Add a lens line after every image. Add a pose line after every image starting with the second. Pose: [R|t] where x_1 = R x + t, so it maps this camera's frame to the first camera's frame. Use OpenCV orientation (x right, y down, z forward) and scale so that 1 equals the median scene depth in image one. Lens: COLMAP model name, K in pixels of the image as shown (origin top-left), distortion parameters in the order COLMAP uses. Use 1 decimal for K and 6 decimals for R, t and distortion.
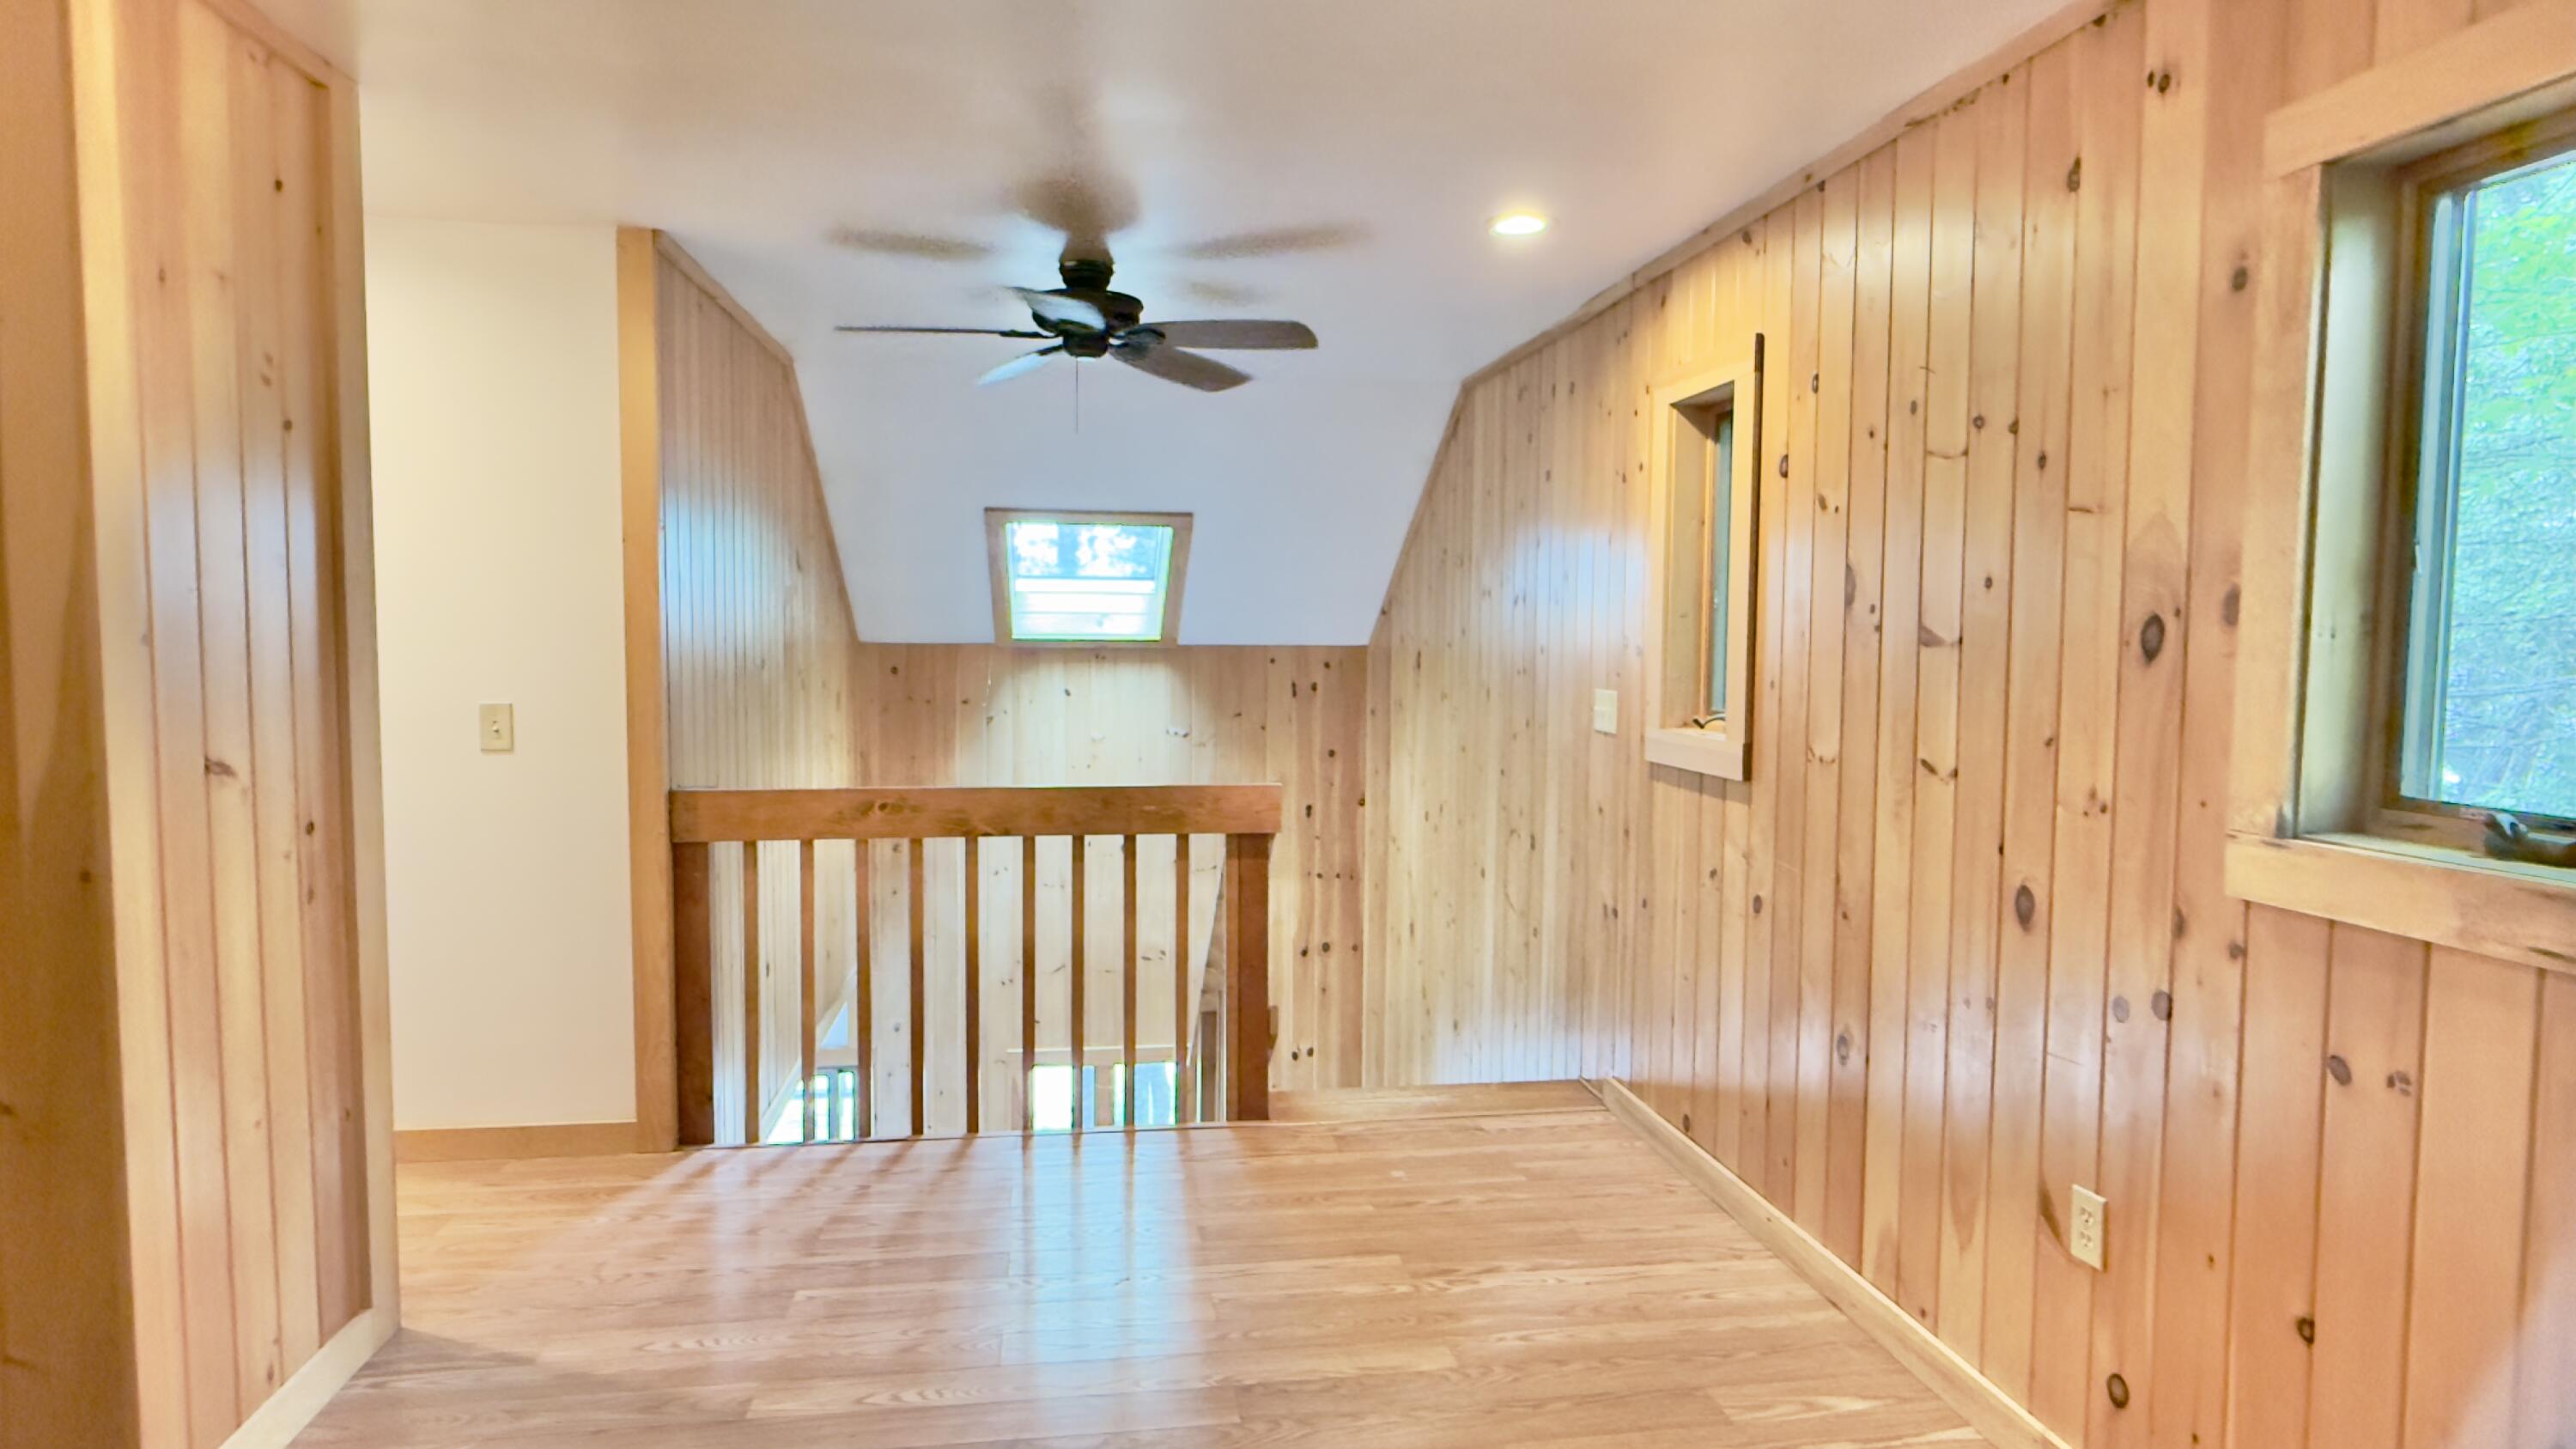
lens RADIAL K [[1448.5, 0, 1288.0], [0, 1448.5, 724.5], [0, 0, 1]] dist [-0.018138, 0.000162]
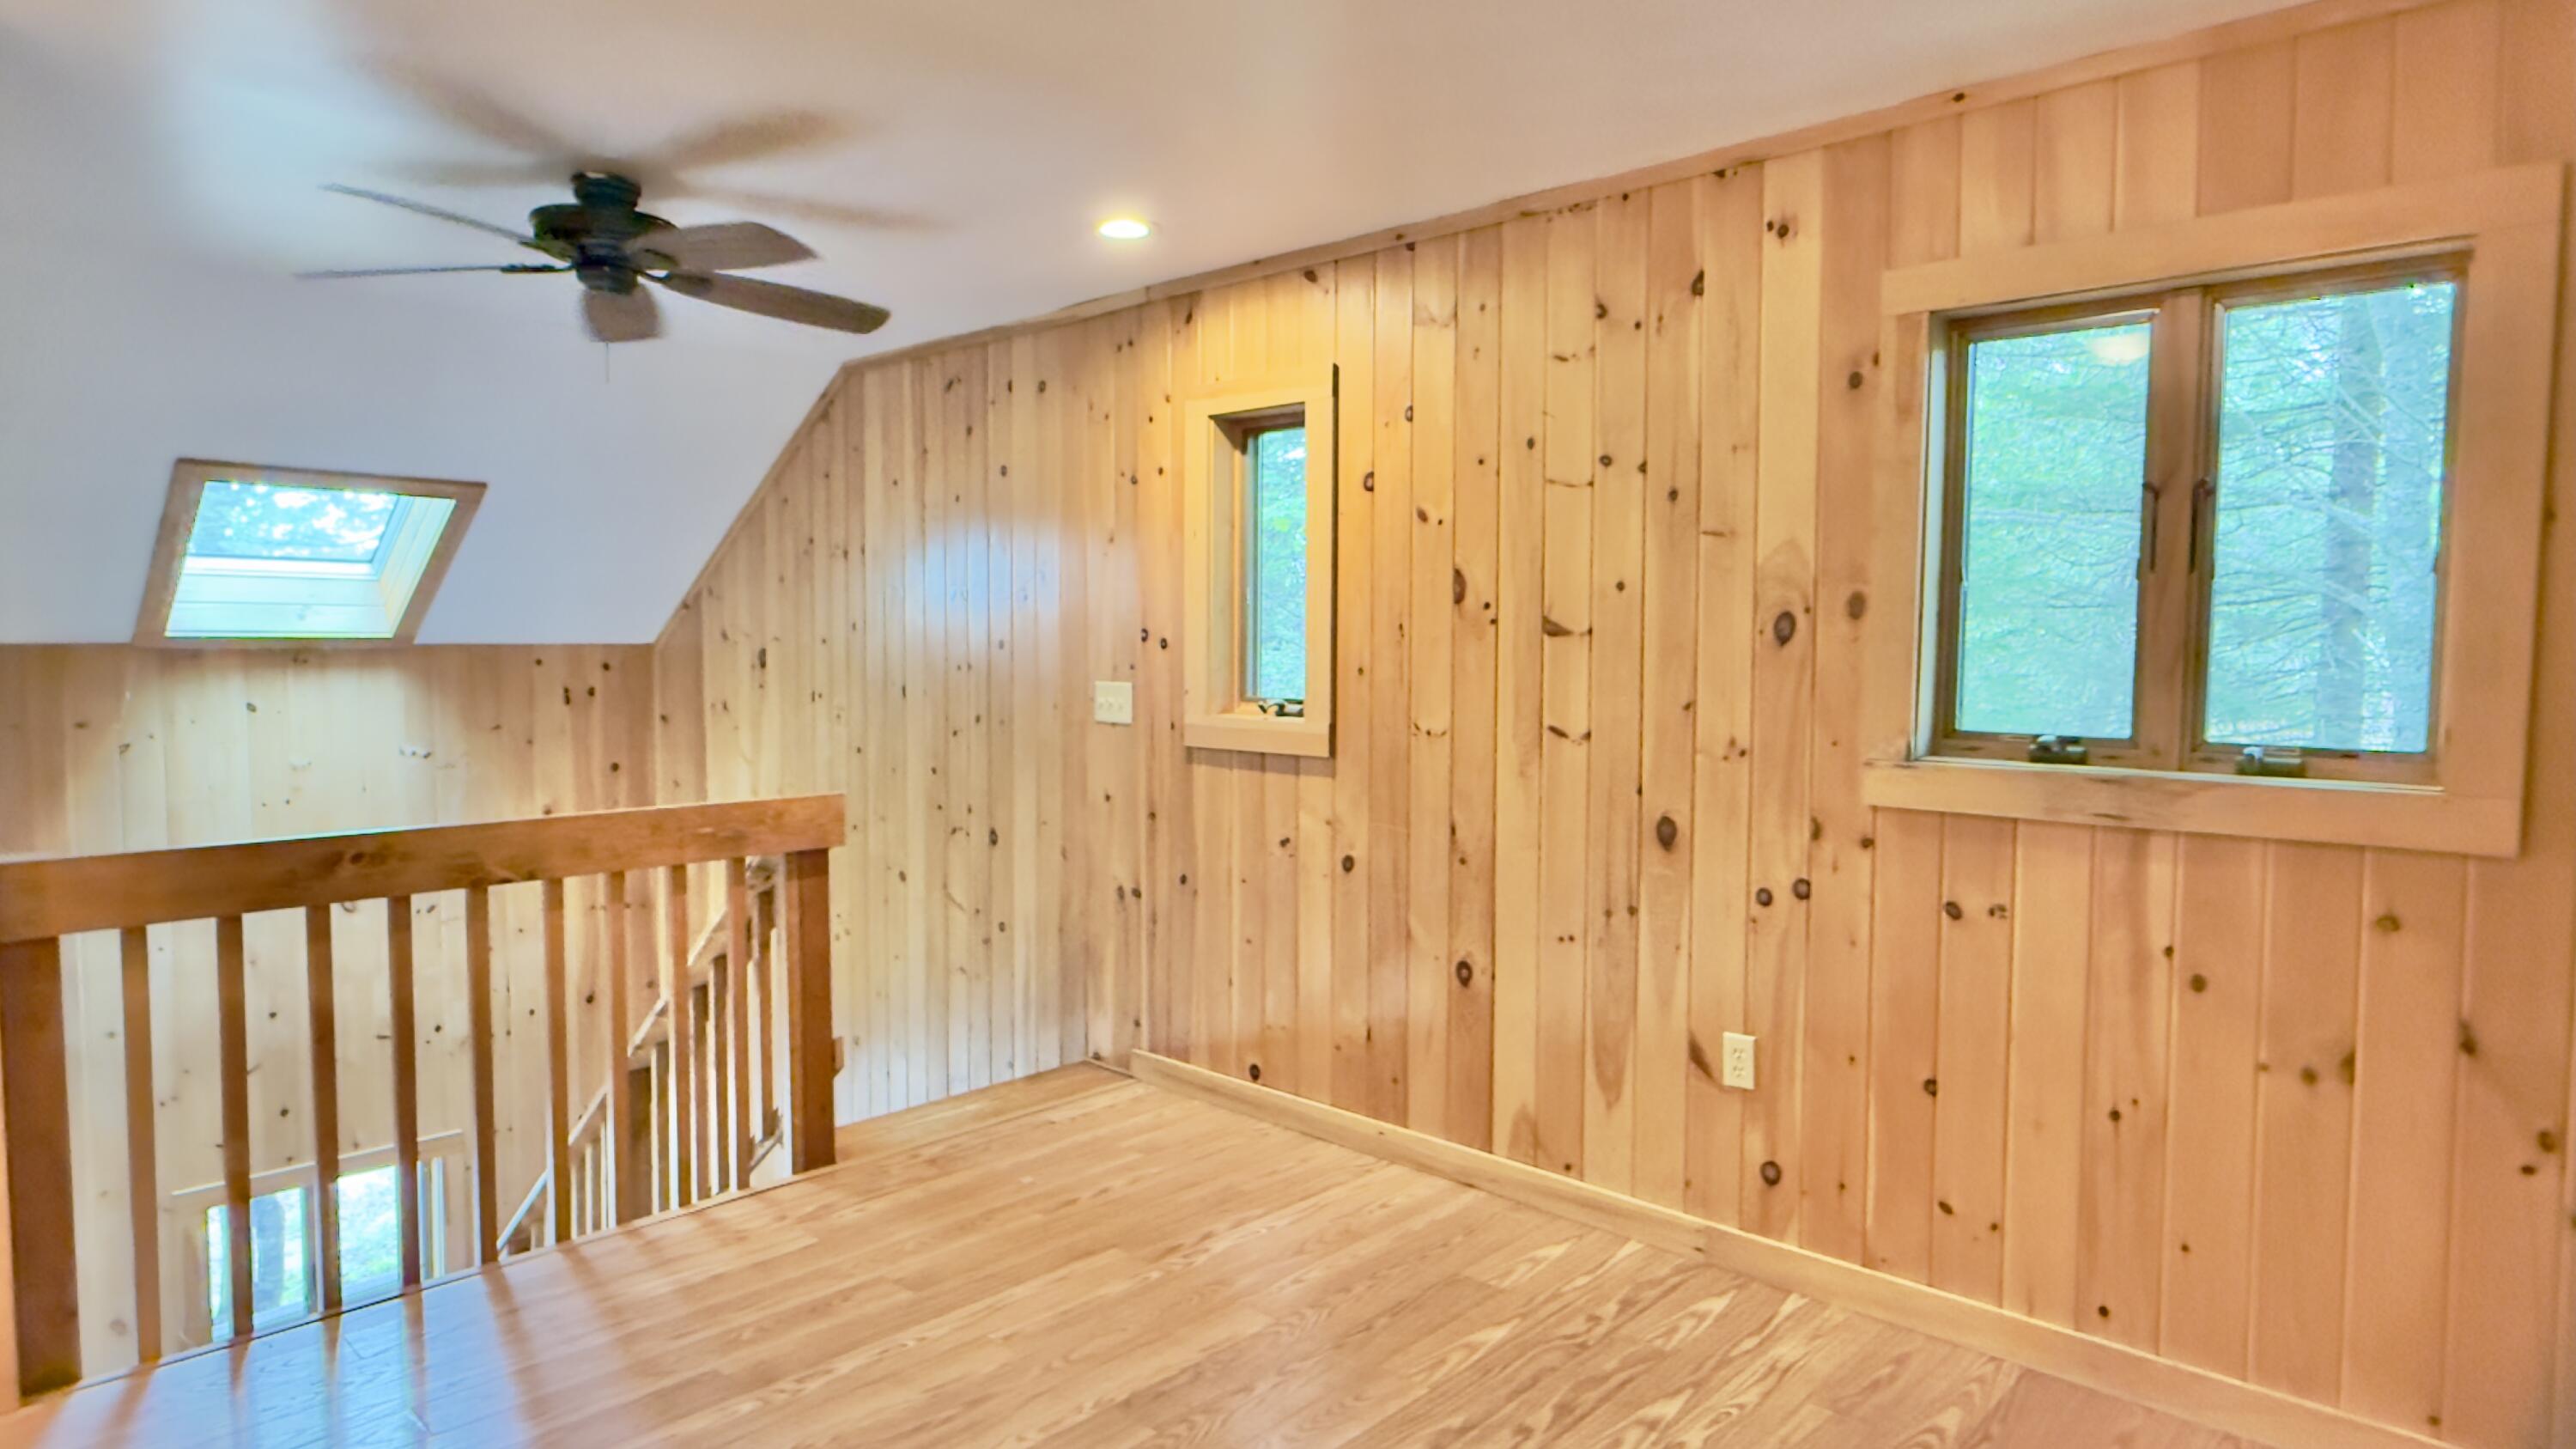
lens RADIAL K [[1448.5, 0, 1288.0], [0, 1448.5, 724.5], [0, 0, 1]] dist [-0.018138, 0.000162]
pose [[0.776175, -0.040695, 0.629203, -0.446251], [0.040470, 0.999073, 0.014694, -0.004389], [-0.629217, 0.014059, 0.777102, 0.144065]]
